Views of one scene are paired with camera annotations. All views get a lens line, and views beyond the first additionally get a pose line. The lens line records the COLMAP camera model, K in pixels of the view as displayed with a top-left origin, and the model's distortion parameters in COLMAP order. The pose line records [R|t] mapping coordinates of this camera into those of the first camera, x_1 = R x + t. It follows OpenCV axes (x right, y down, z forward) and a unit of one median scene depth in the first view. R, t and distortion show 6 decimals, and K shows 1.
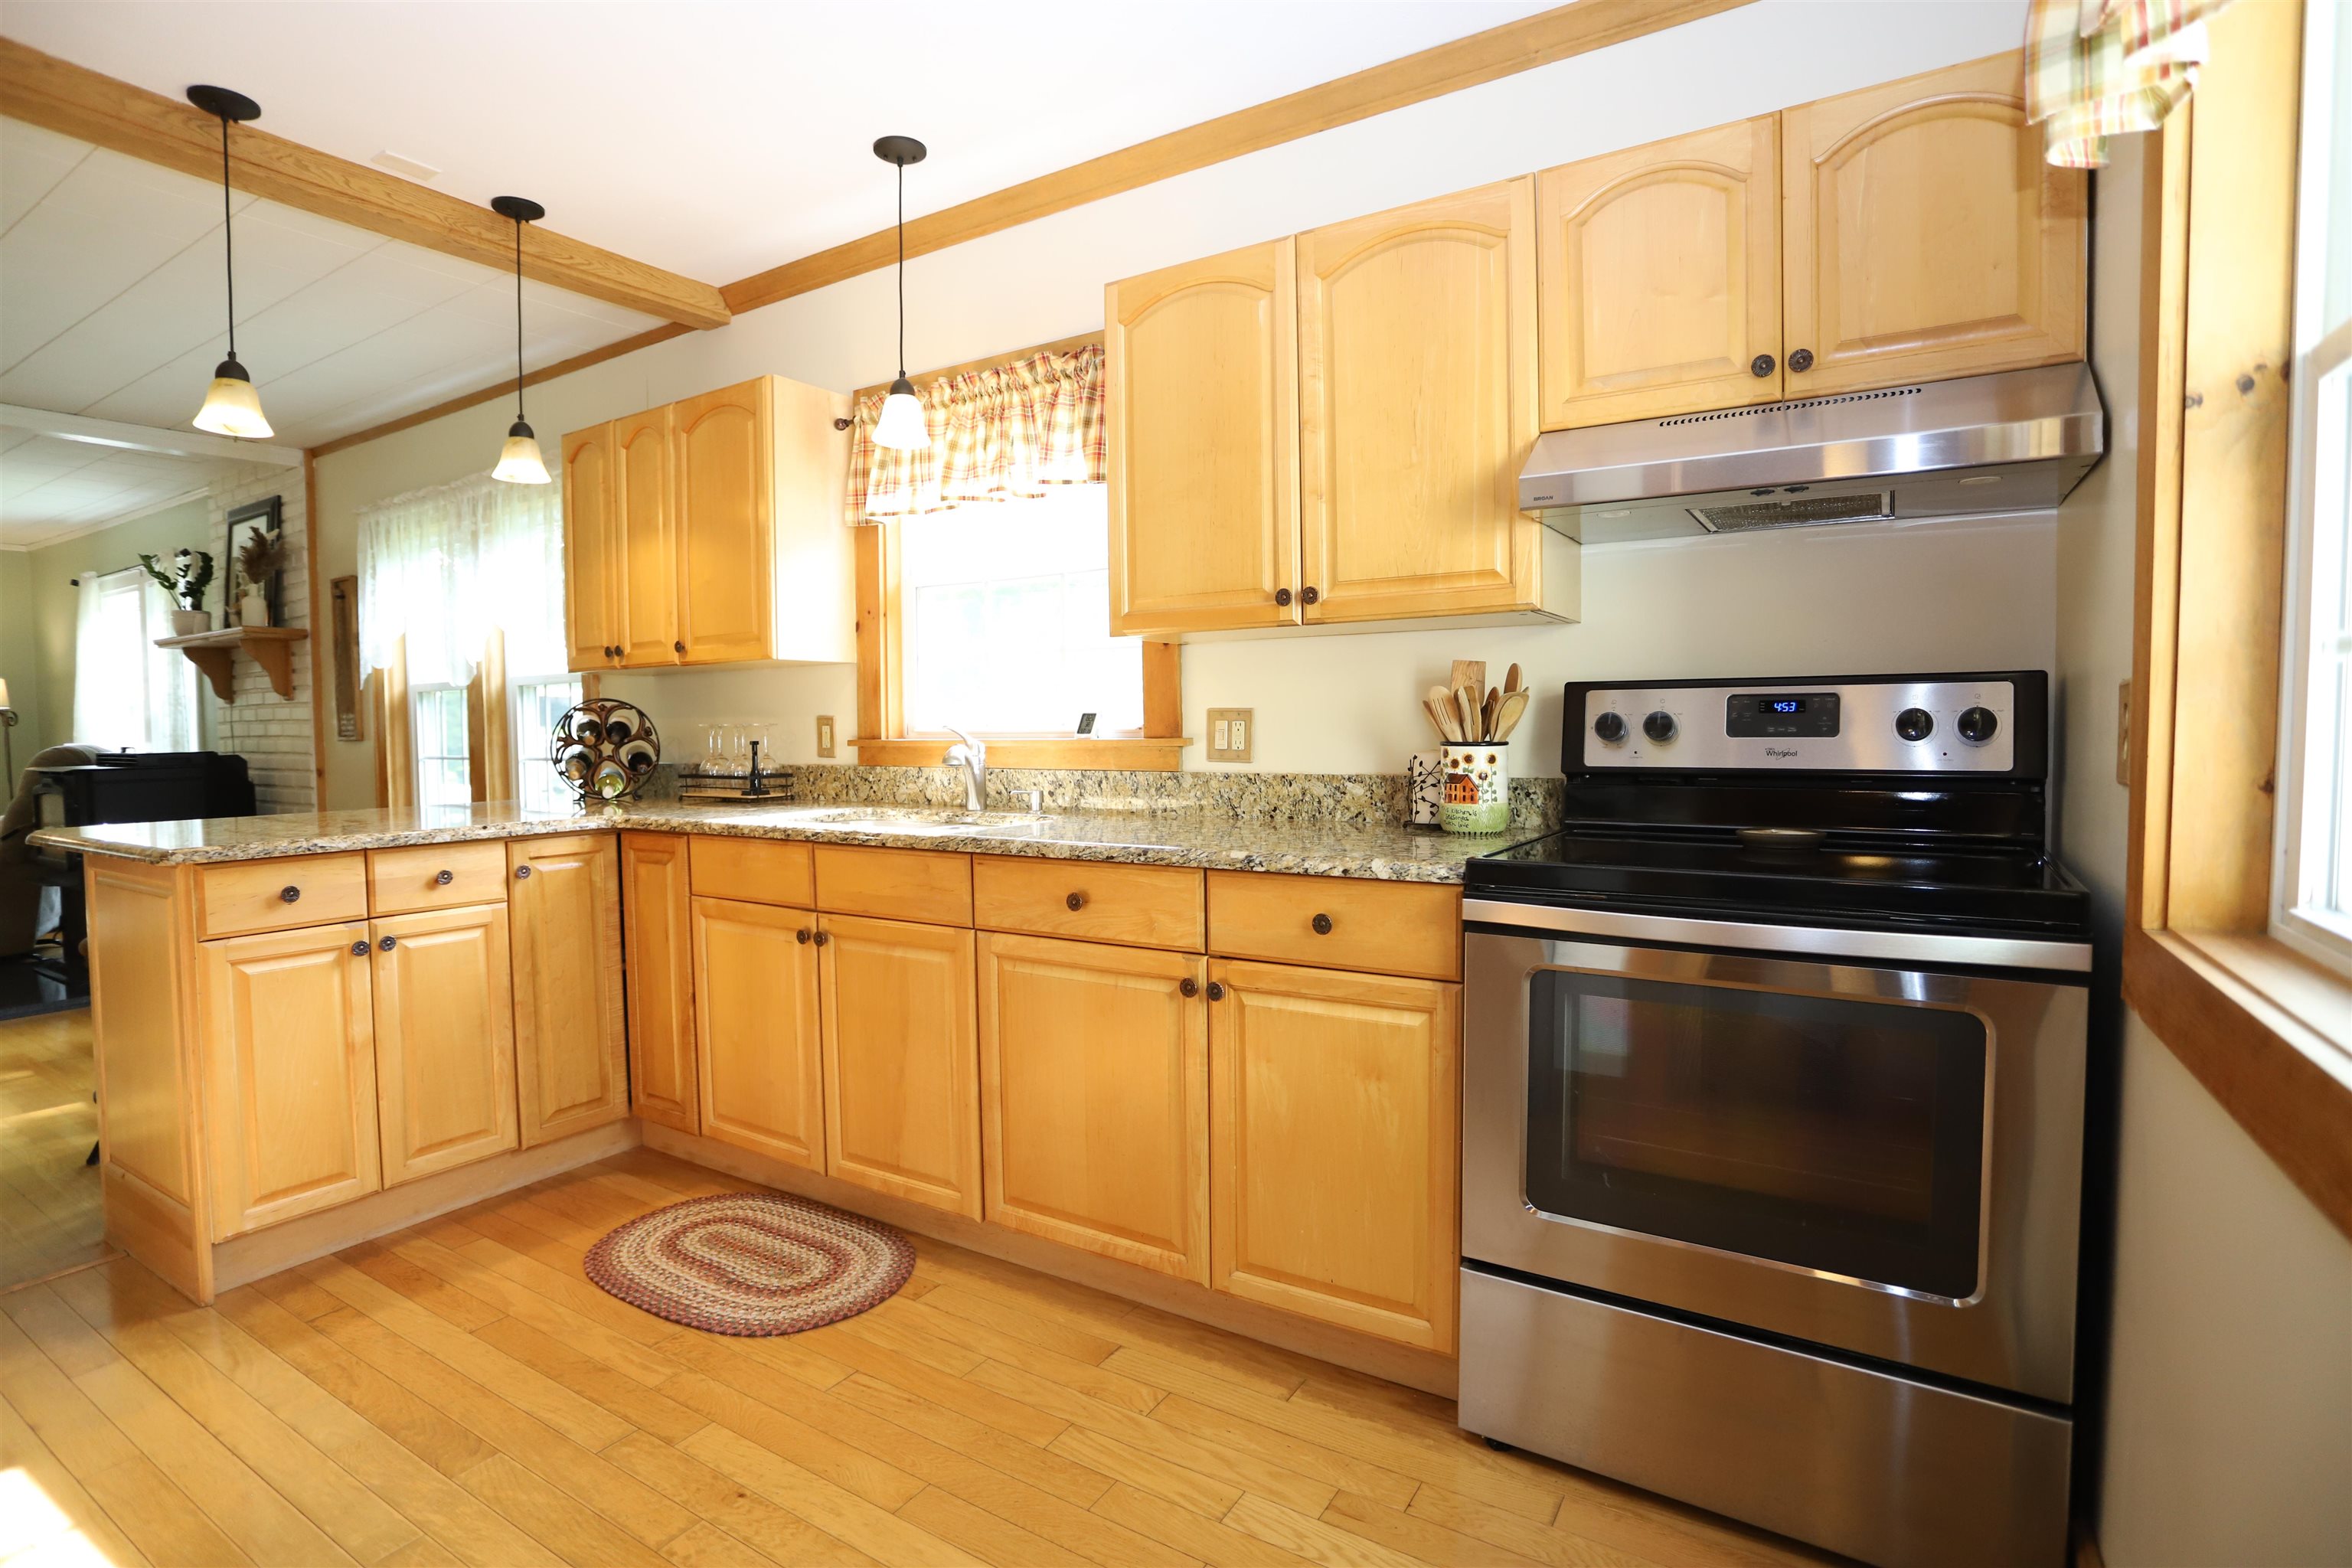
lens RADIAL K [[1137.6, 0, 1165.0], [0, 1137.6, 778.0], [0, 0, 1]] dist [-0.076134, 0.030792]
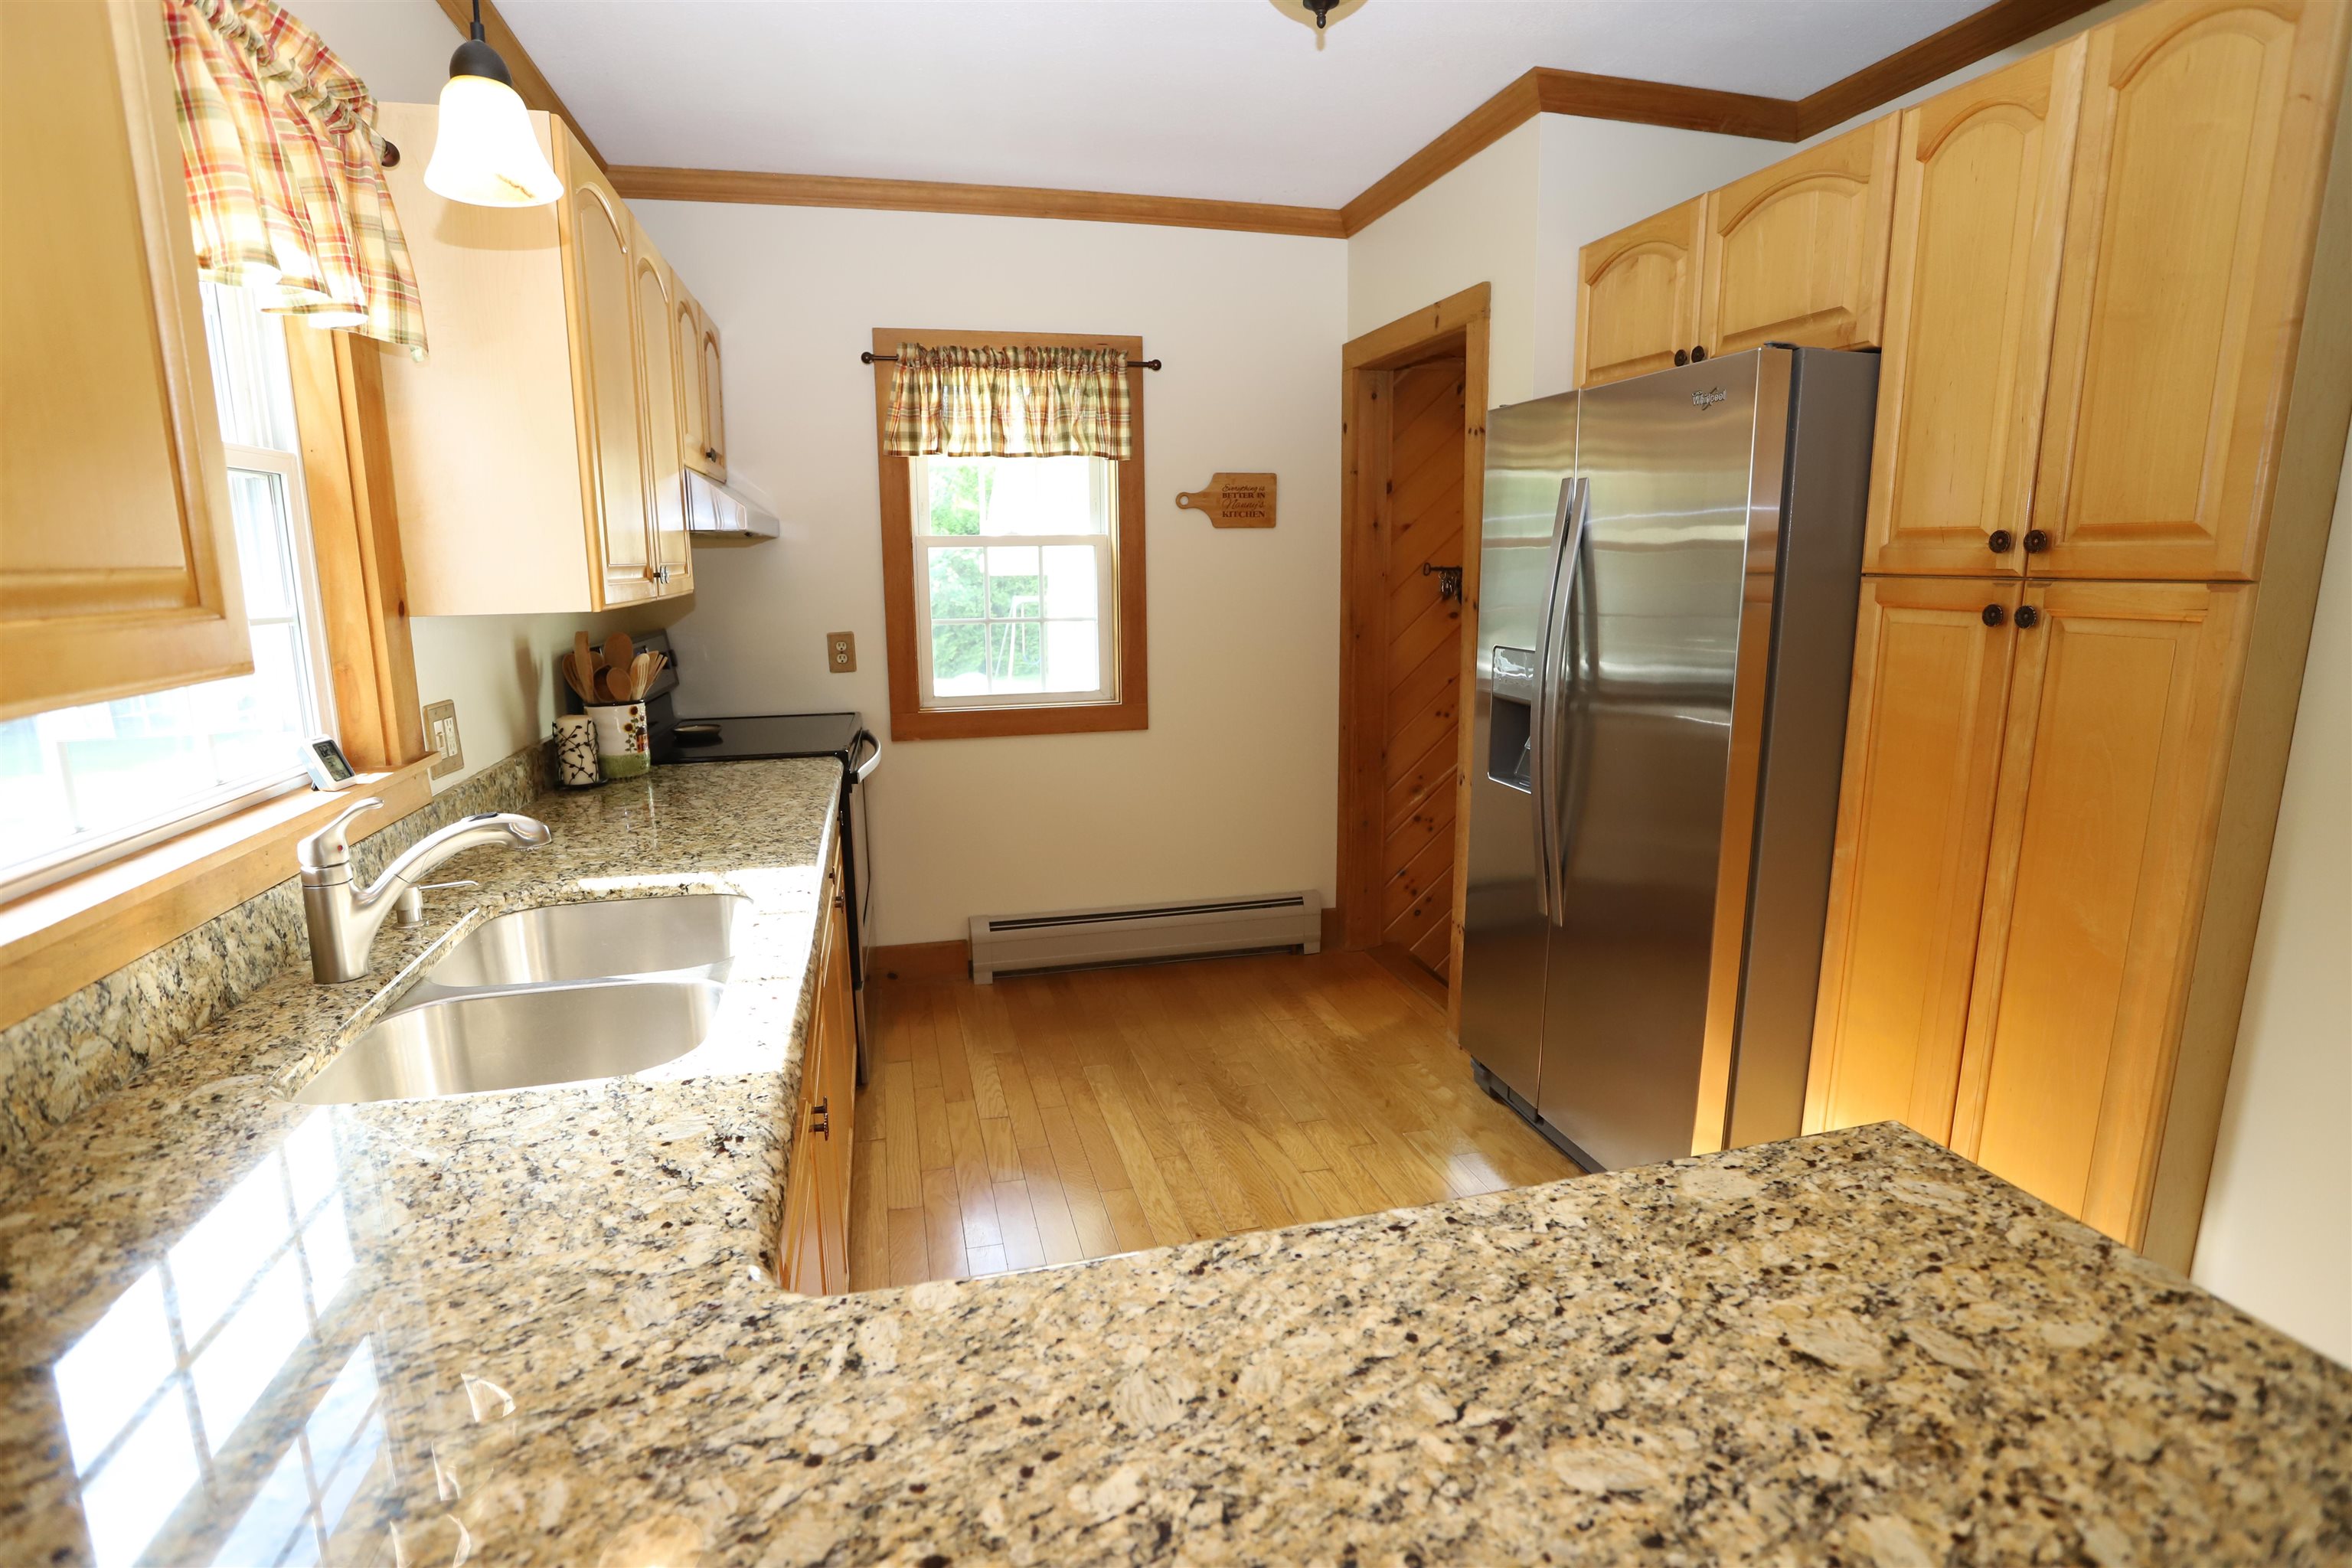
lens RADIAL K [[1137.6, 0, 1165.0], [0, 1137.6, 778.0], [0, 0, 1]] dist [-0.076134, 0.030792]
pose [[-0.718215, -0.112718, 0.686631, -0.731069], [0.053479, 0.974931, 0.215984, -0.134199], [-0.693763, 0.191843, -0.694182, 1.098778]]
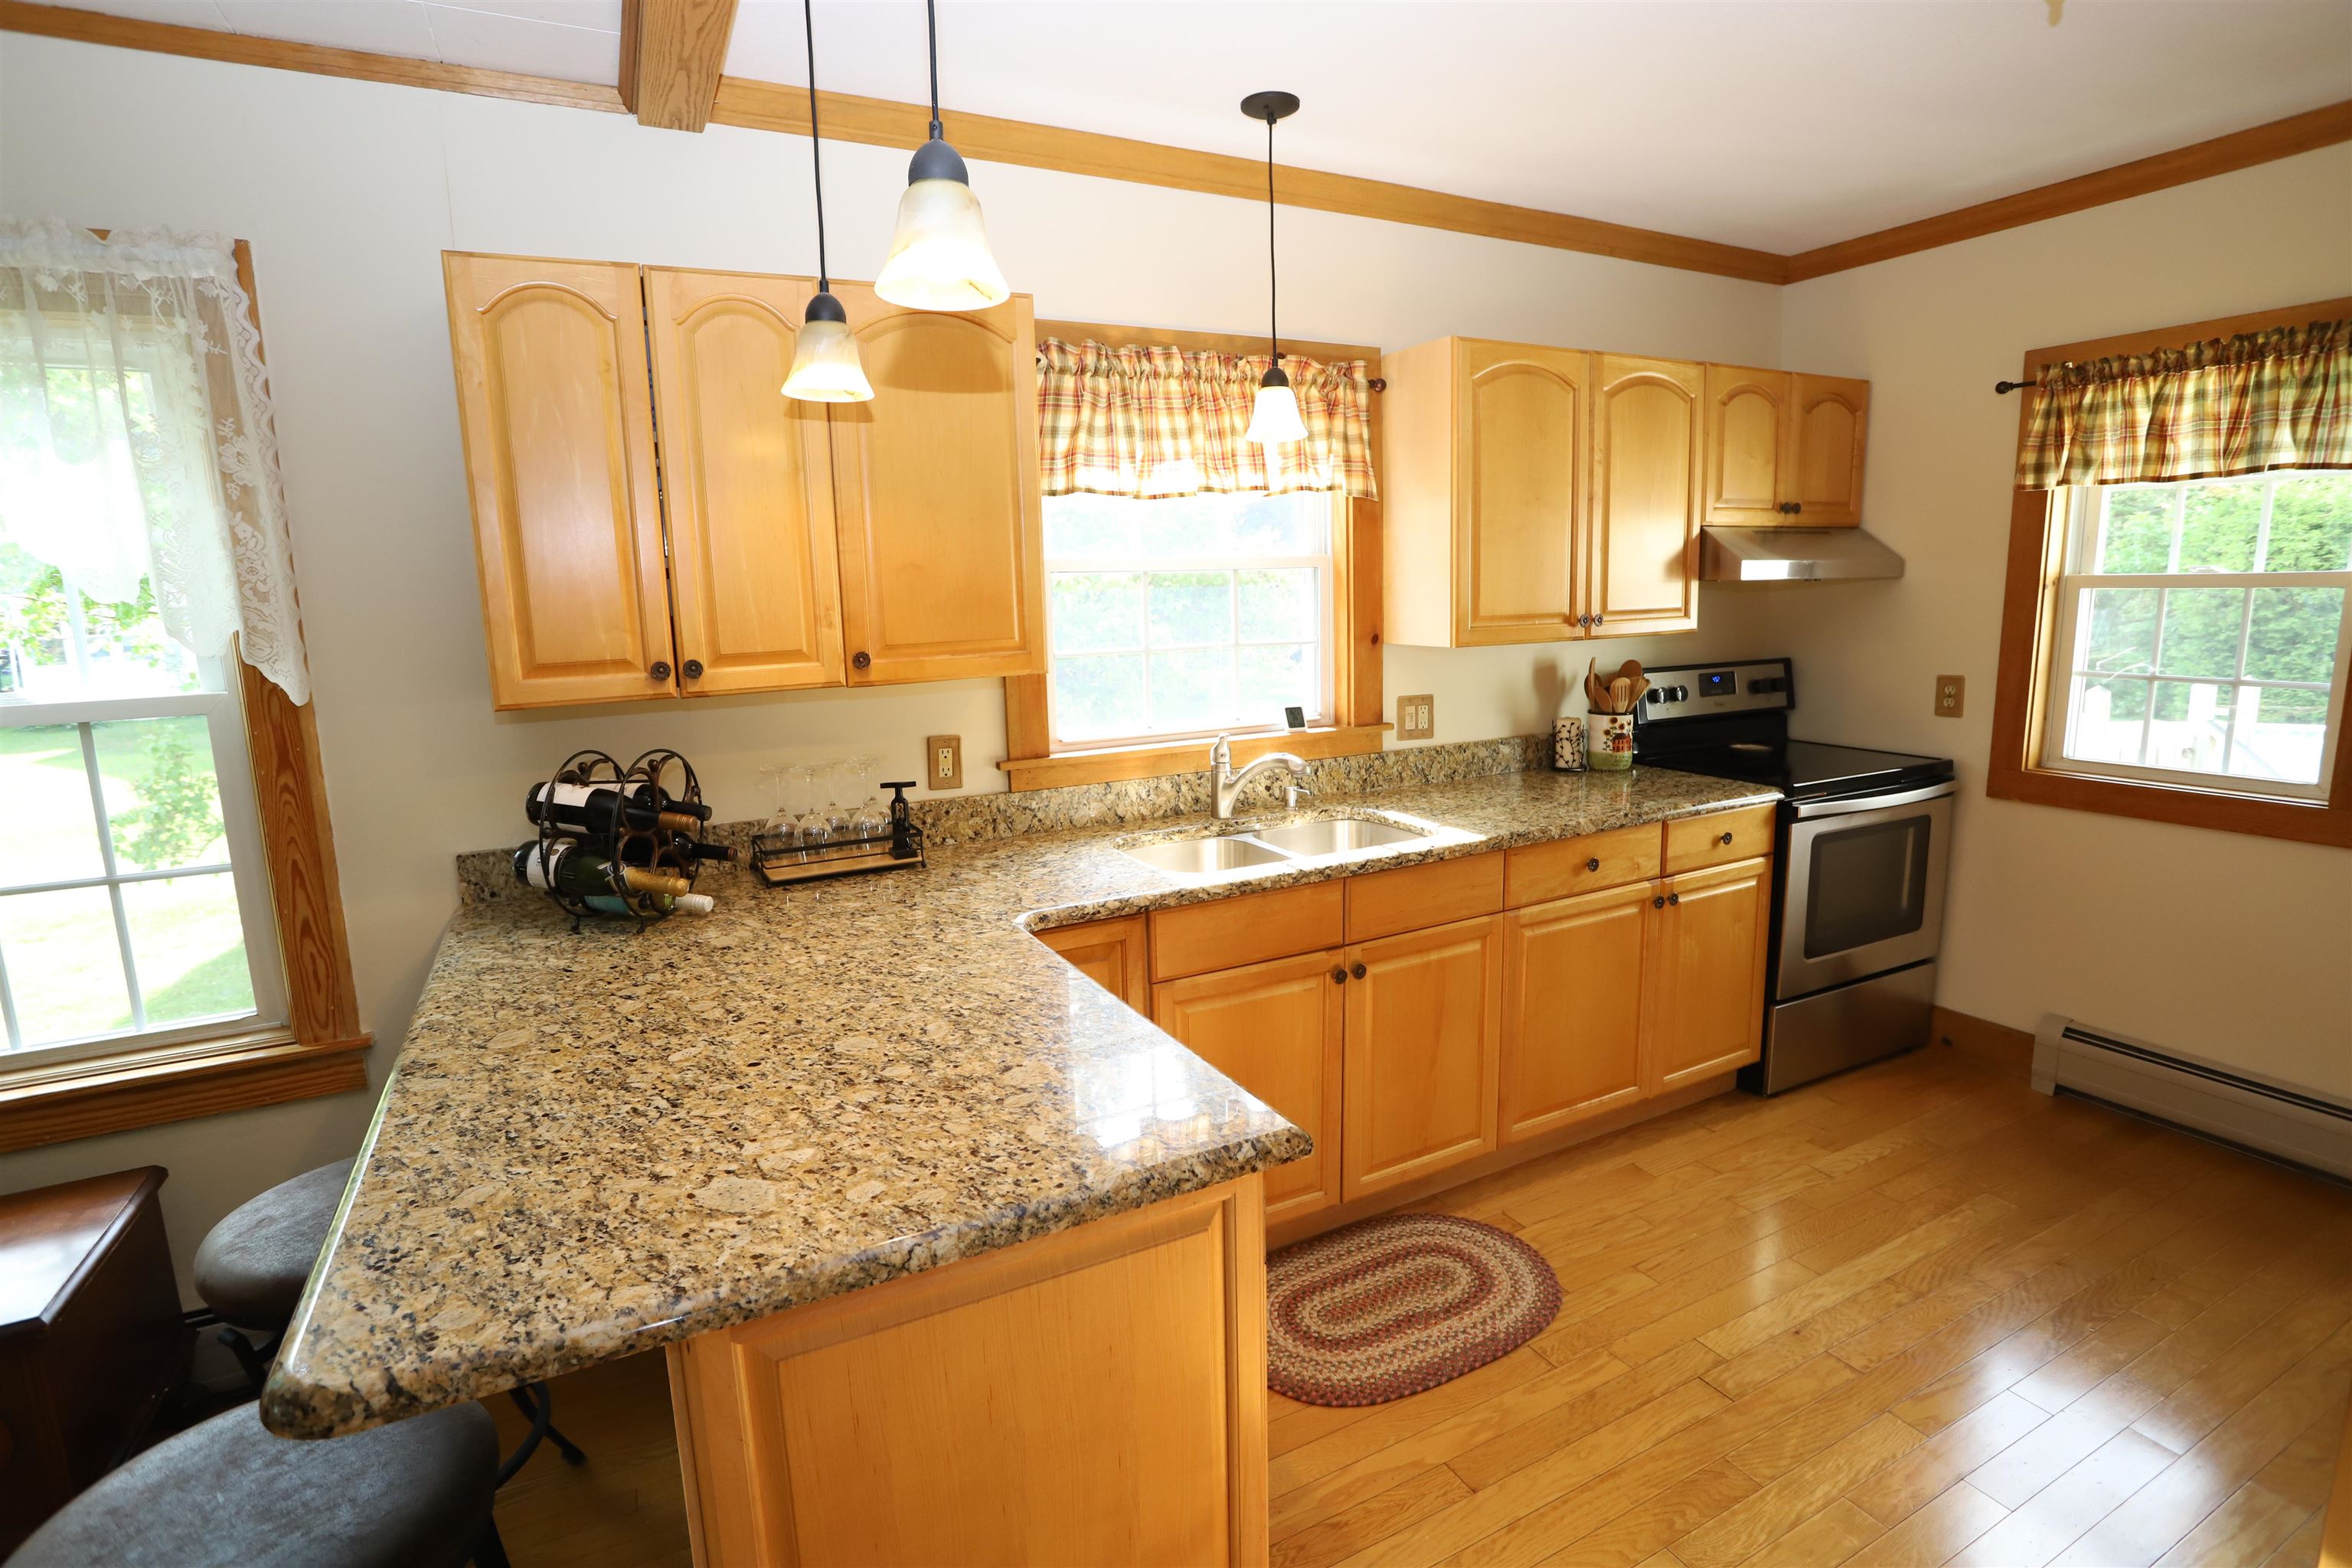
lens RADIAL K [[1137.6, 0, 1165.0], [0, 1137.6, 778.0], [0, 0, 1]] dist [-0.076134, 0.030792]
pose [[0.512478, -0.146240, 0.846156, -1.041853], [0.062829, 0.989136, 0.132898, -0.141276], [-0.856399, -0.014944, 0.516098, 0.559362]]
